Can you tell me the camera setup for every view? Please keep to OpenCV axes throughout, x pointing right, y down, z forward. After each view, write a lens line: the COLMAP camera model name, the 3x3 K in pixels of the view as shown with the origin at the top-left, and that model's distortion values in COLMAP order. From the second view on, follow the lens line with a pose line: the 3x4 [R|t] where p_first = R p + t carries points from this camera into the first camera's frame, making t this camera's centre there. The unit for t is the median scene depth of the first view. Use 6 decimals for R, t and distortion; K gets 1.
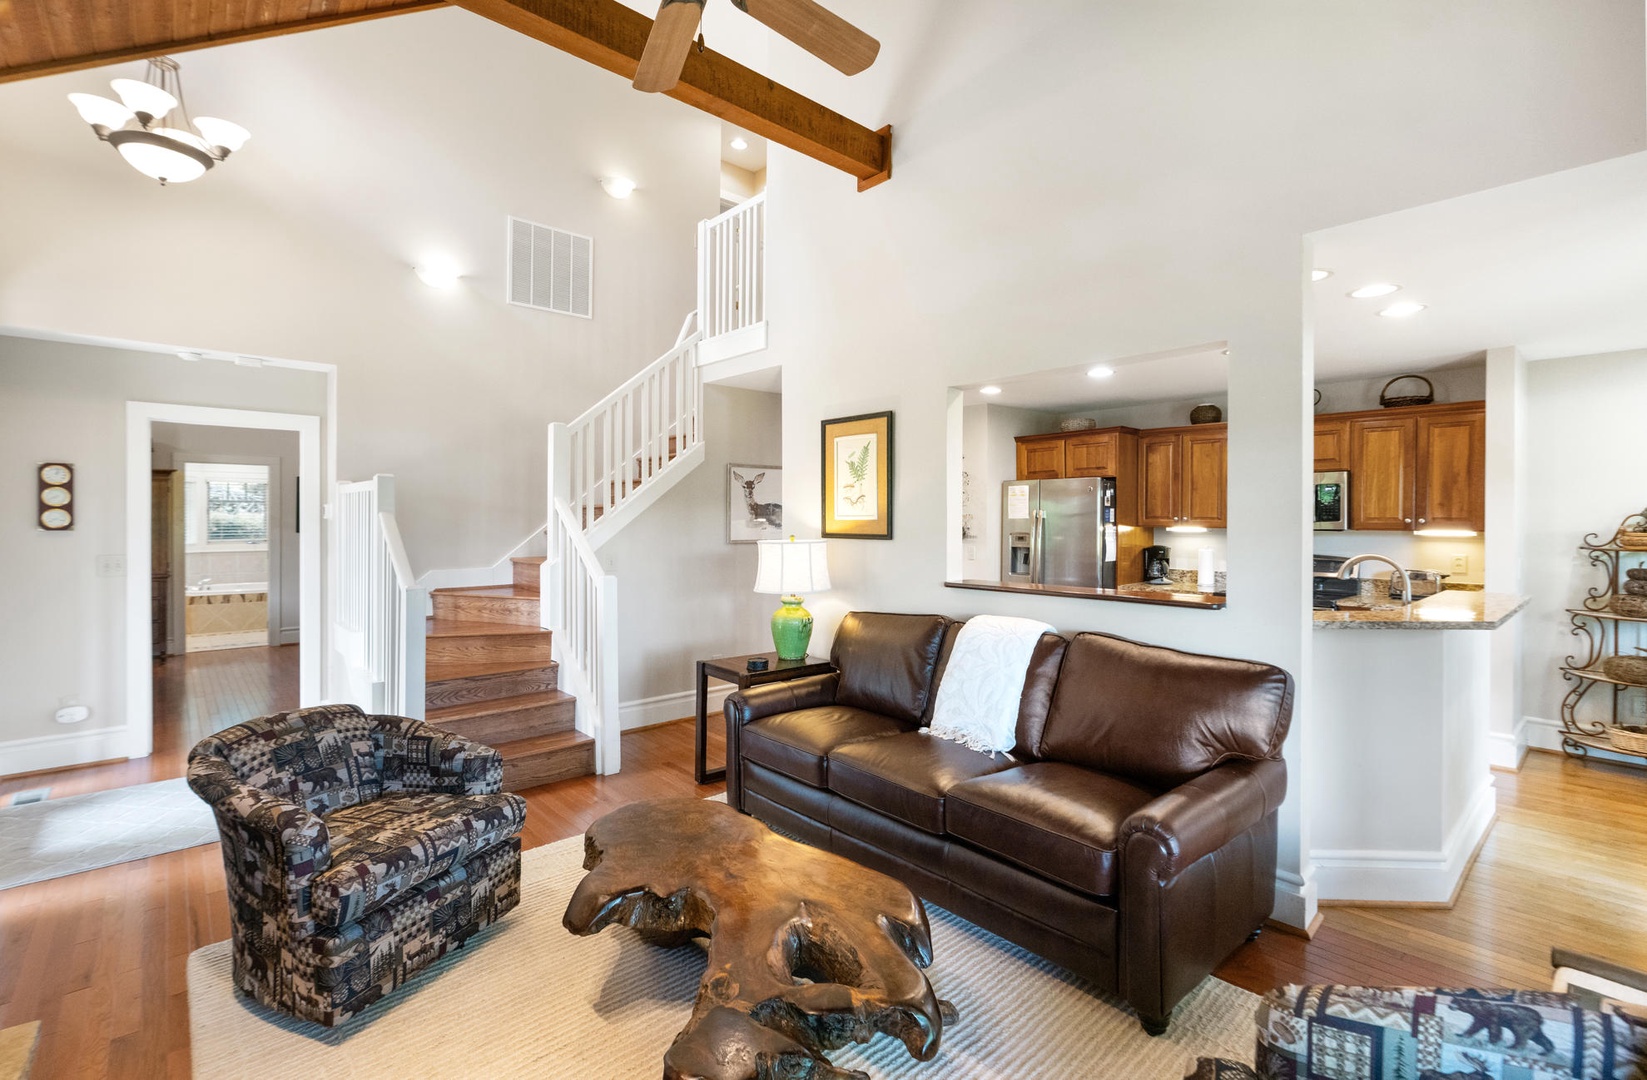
lens RADIAL K [[739.3, 0, 838.5], [0, 739.3, 530.6], [0, 0, 1]] dist [-0.003399, -0.000555]
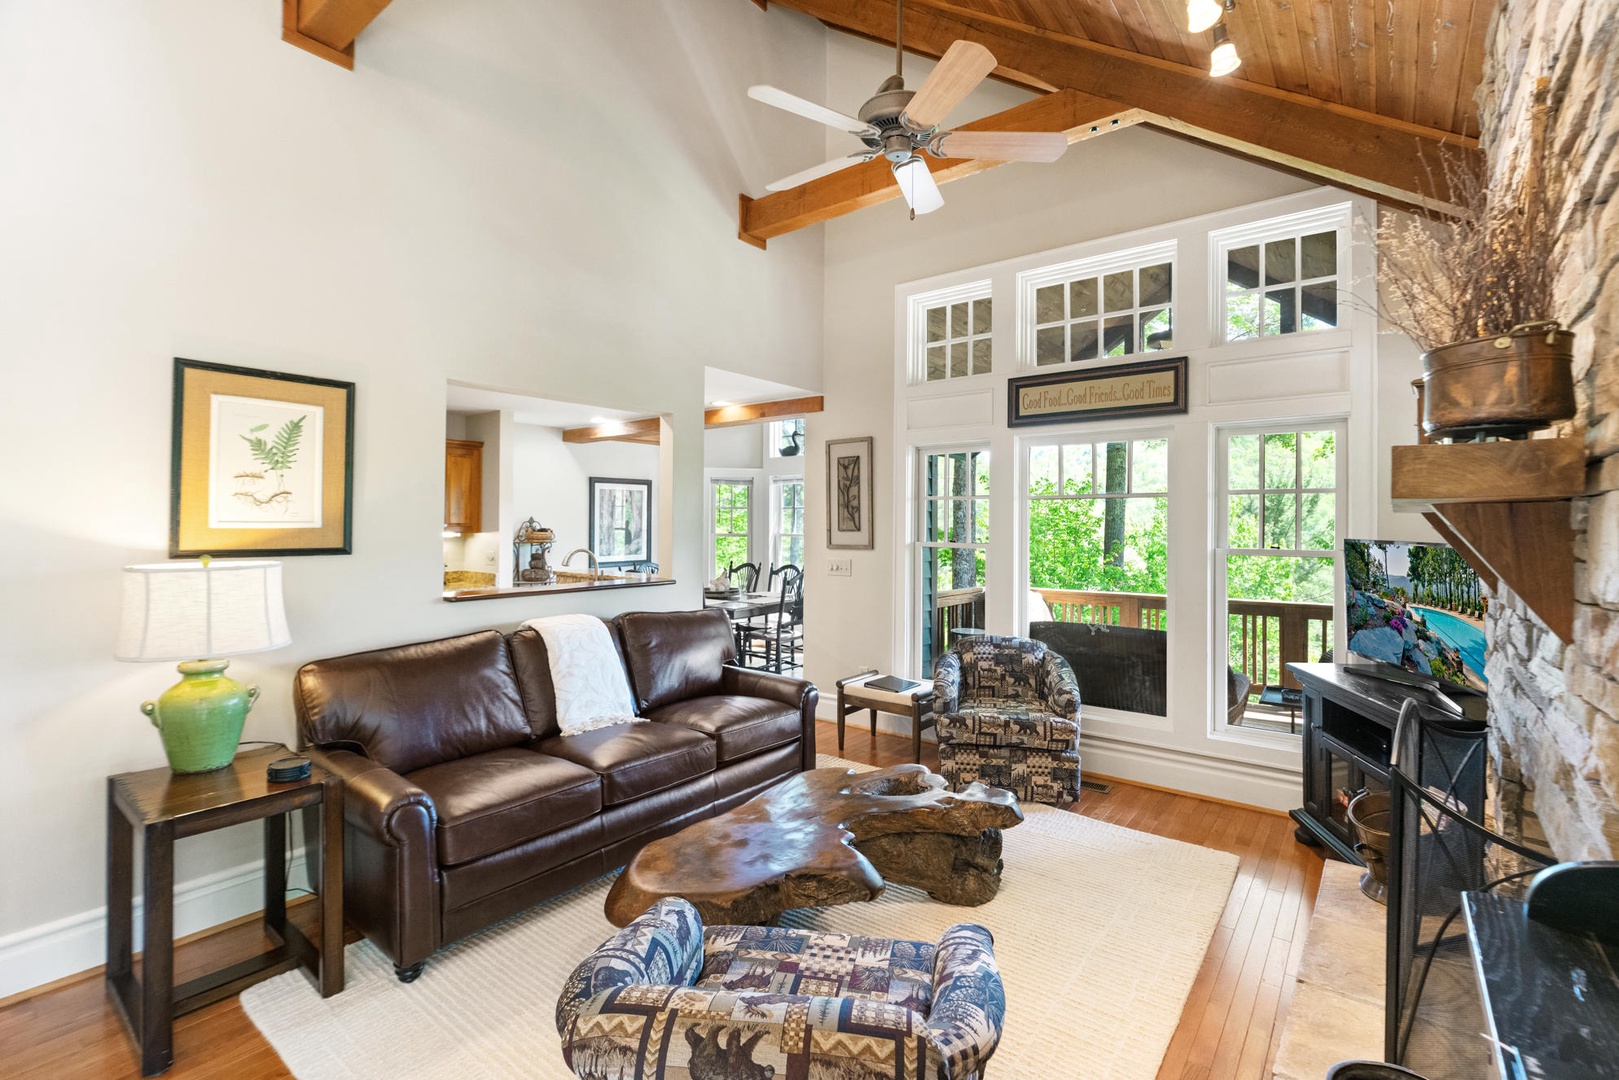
lens RADIAL K [[730.9, 0, 824.7], [0, 730.9, 527.8], [0, 0, 1]] dist [0.014218, 0.000507]
pose [[-0.183852, -0.008832, 0.982914, -0.743702], [0.010545, 0.999884, 0.010957, -0.017339], [-0.982897, 0.012379, -0.183738, 0.657078]]
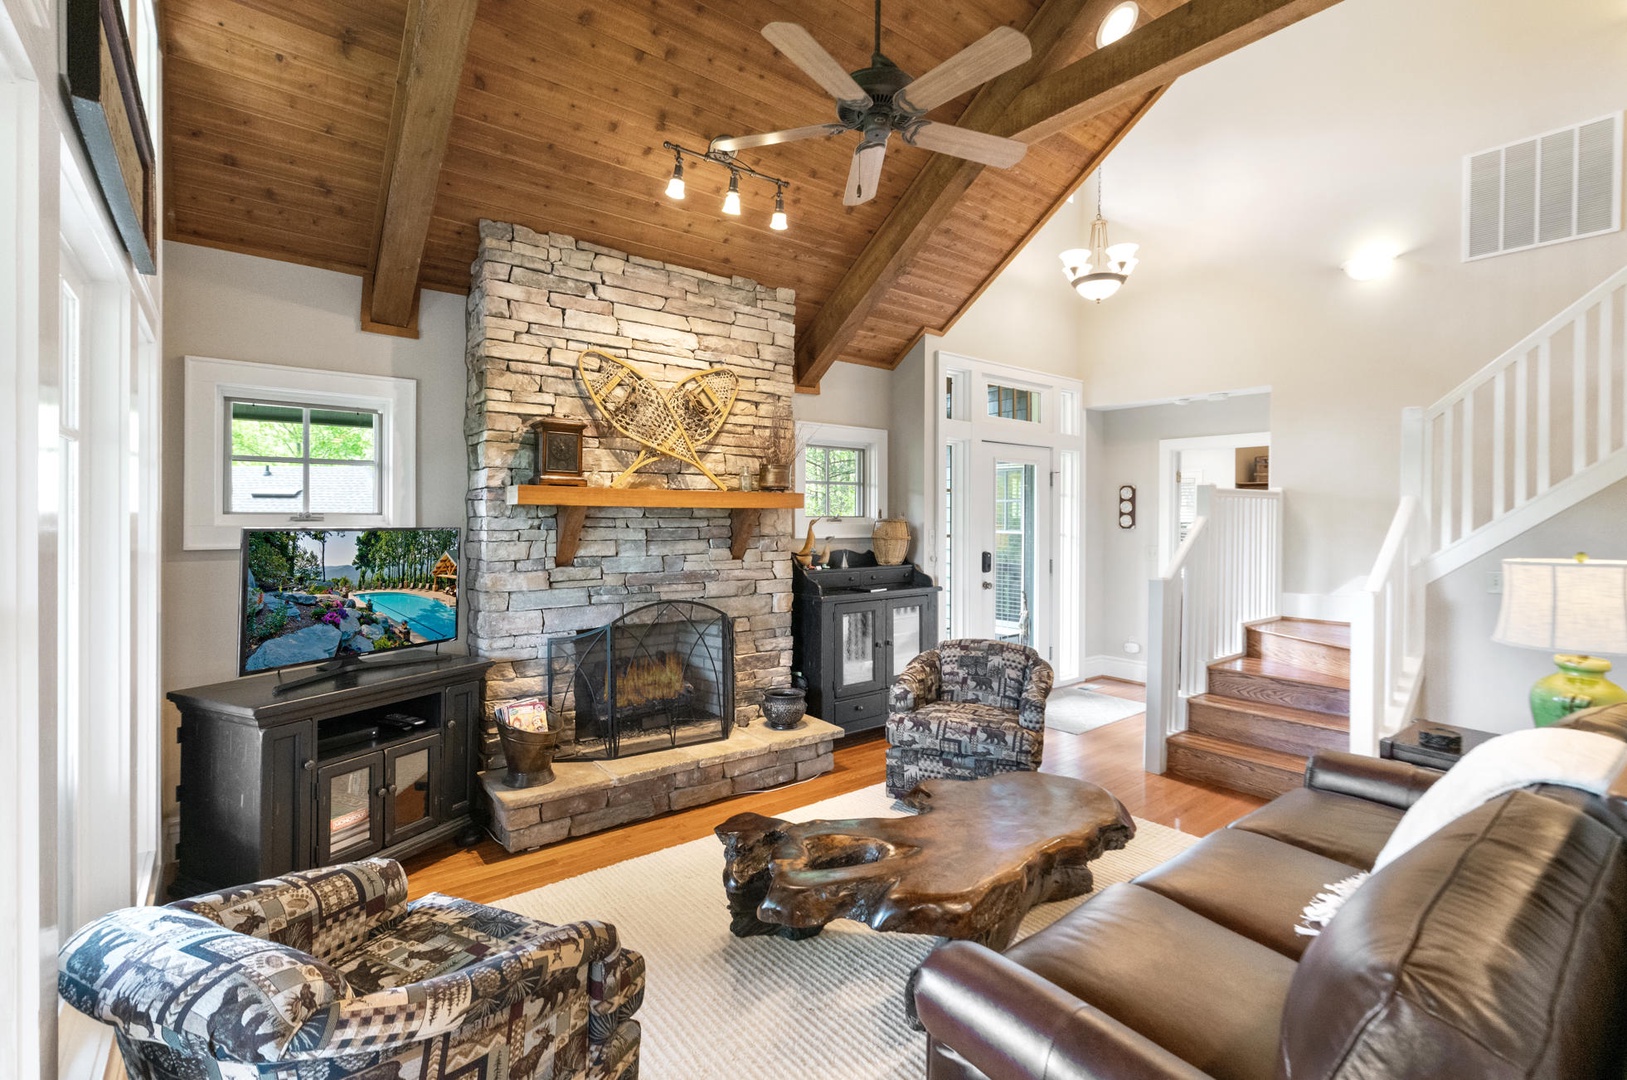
lens RADIAL K [[734.5, 0, 831.0], [0, 734.5, 509.9], [0, 0, 1]] dist [0.014218, 0.000507]
pose [[-0.063194, -0.012995, -0.997917, 0.564342], [-0.019308, 0.999744, -0.011797, -0.009159], [0.997814, 0.018522, -0.063429, 0.468784]]
